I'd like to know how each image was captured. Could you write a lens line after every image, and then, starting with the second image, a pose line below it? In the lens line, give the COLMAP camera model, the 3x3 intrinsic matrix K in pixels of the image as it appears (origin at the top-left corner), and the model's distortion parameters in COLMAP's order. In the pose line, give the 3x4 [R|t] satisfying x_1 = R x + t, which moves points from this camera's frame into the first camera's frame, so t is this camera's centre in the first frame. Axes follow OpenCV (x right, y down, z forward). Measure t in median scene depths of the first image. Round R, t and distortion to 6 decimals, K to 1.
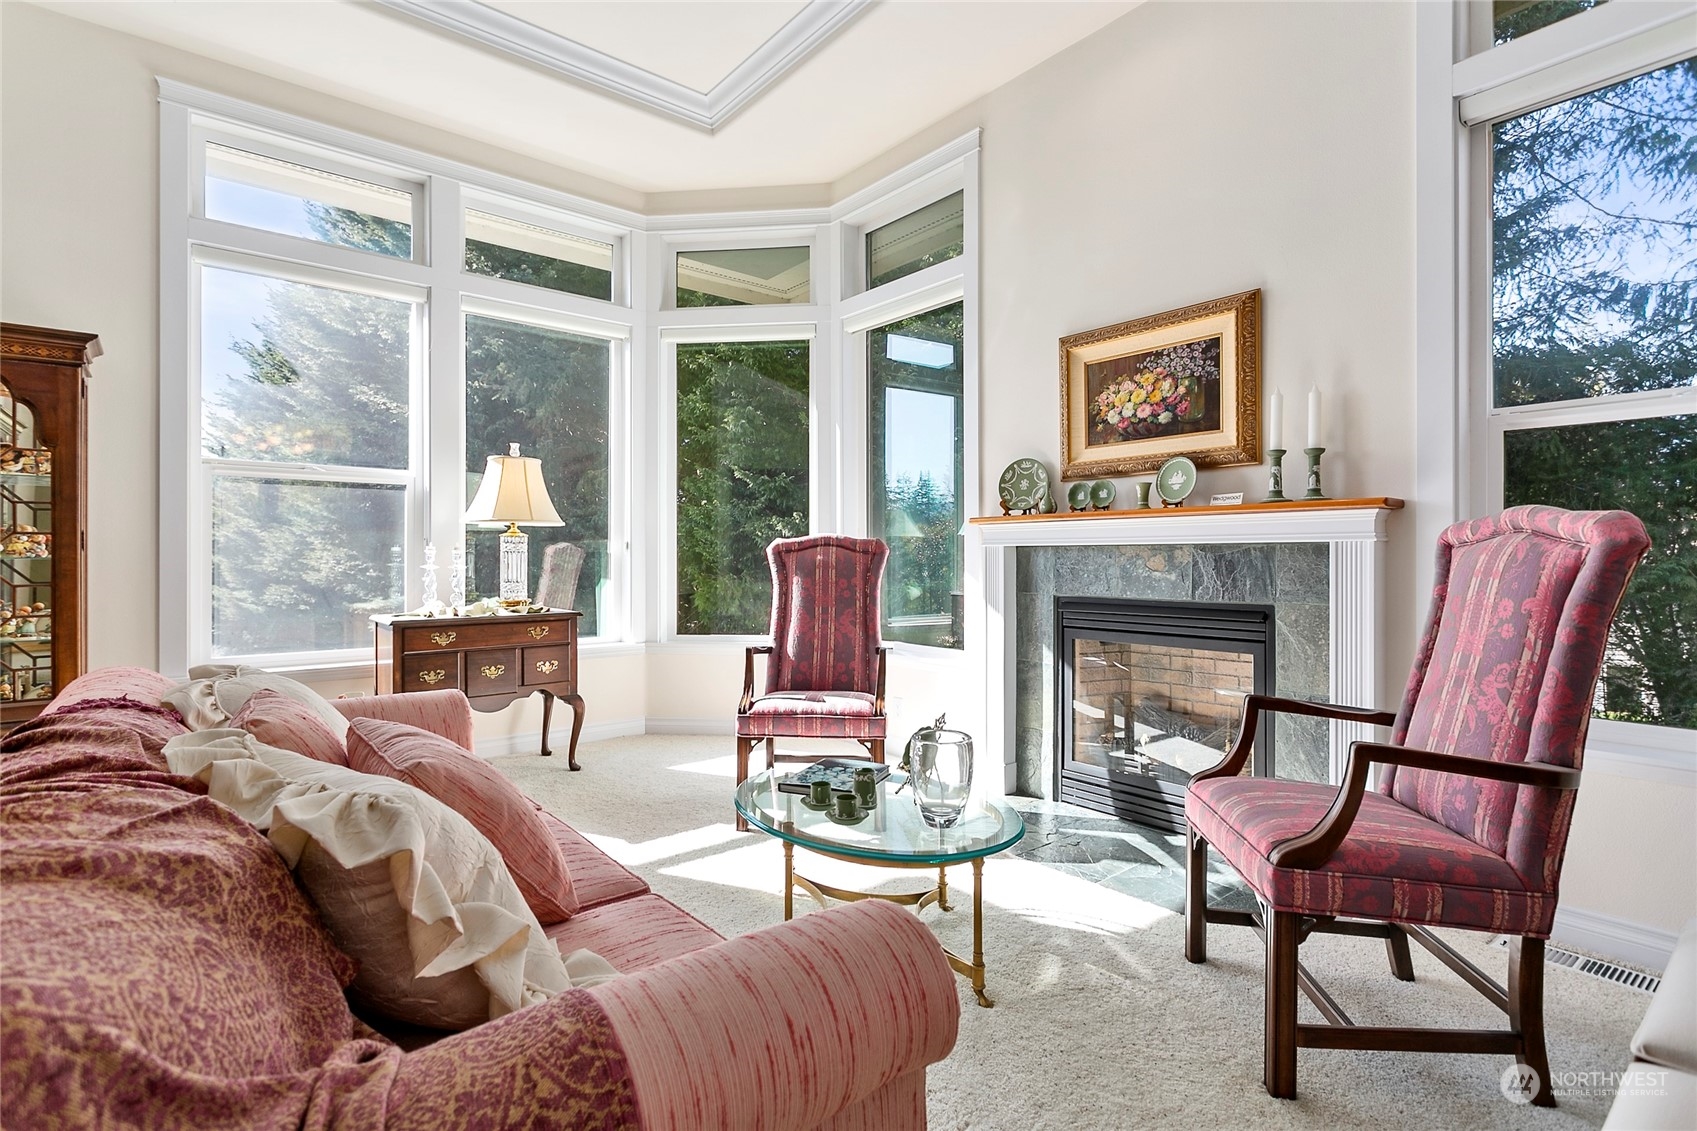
lens RADIAL K [[806.3, 0, 848.5], [0, 806.3, 565.5], [0, 0, 1]] dist [-0.048031, 0.000292]
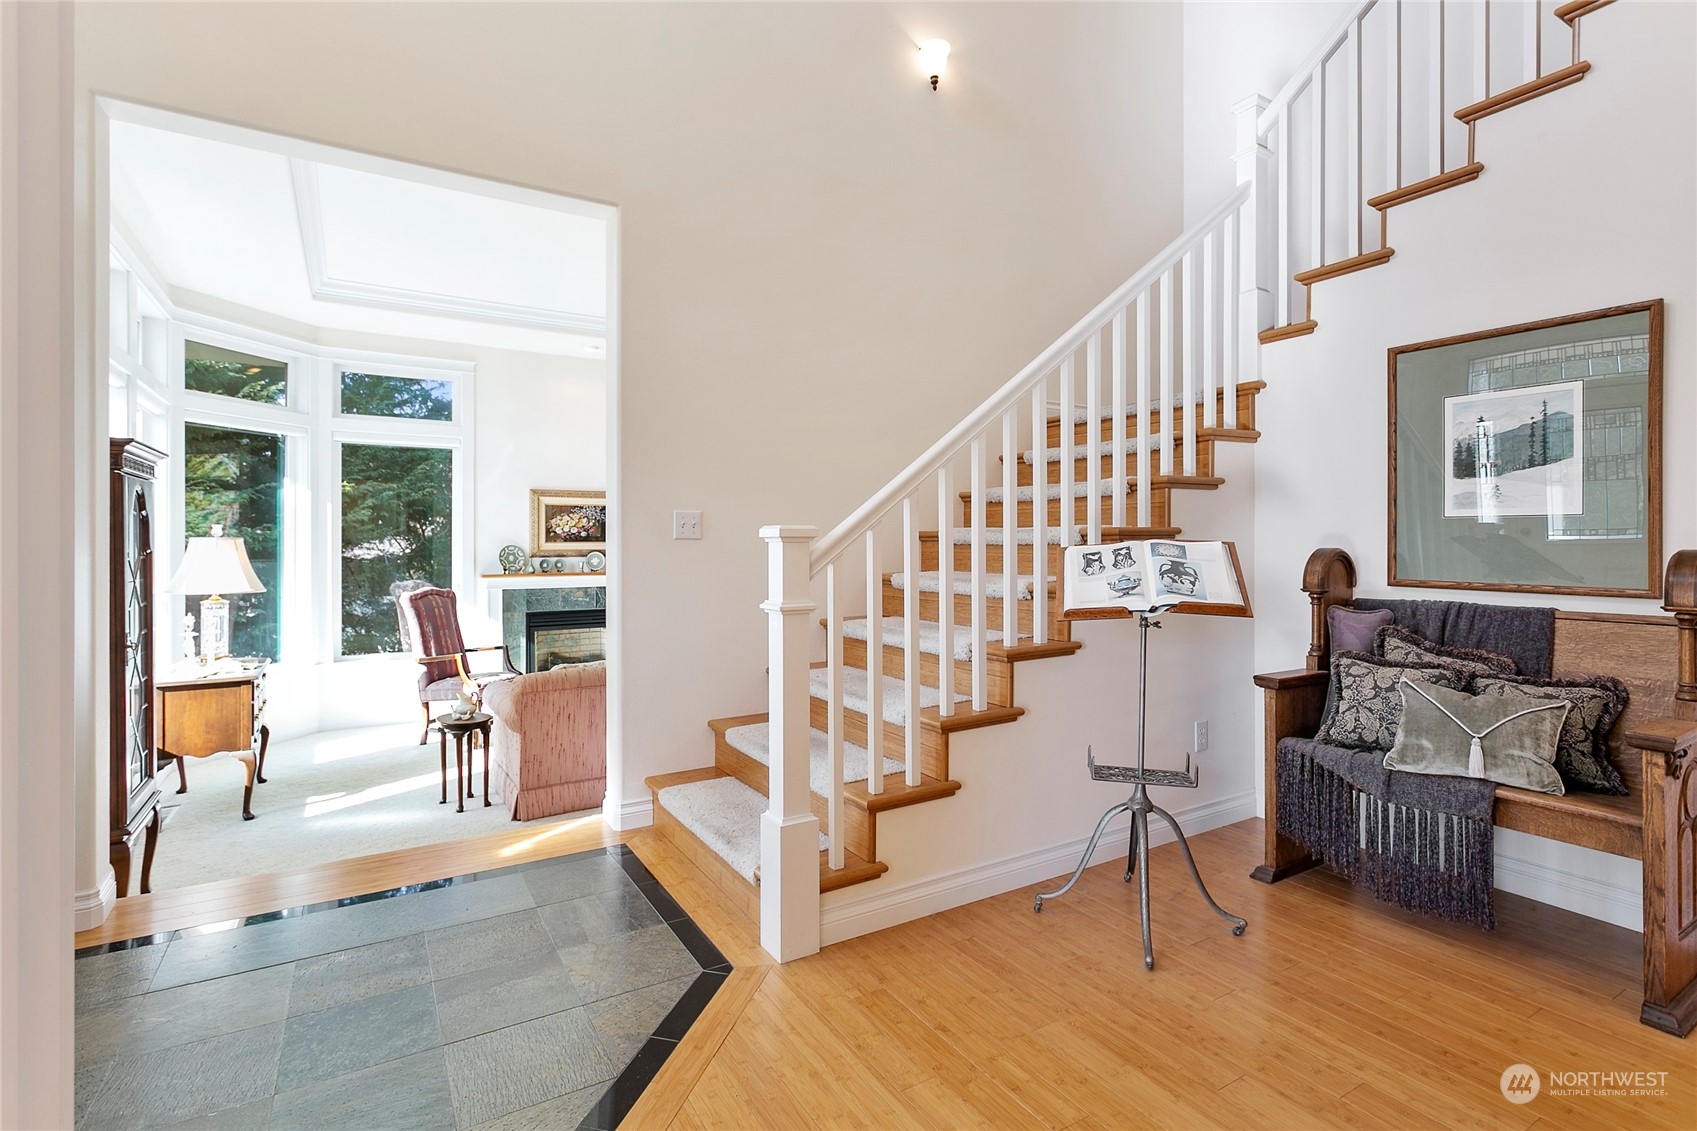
lens RADIAL K [[794.5, 0, 843.4], [0, 794.5, 542.7], [0, 0, 1]] dist [0.001349, 0.000683]
pose [[0.135256, 0.003469, 0.990805, -1.600906], [0.008022, 0.999957, -0.004596, -0.120341], [-0.990778, 0.008570, 0.135222, -0.088898]]
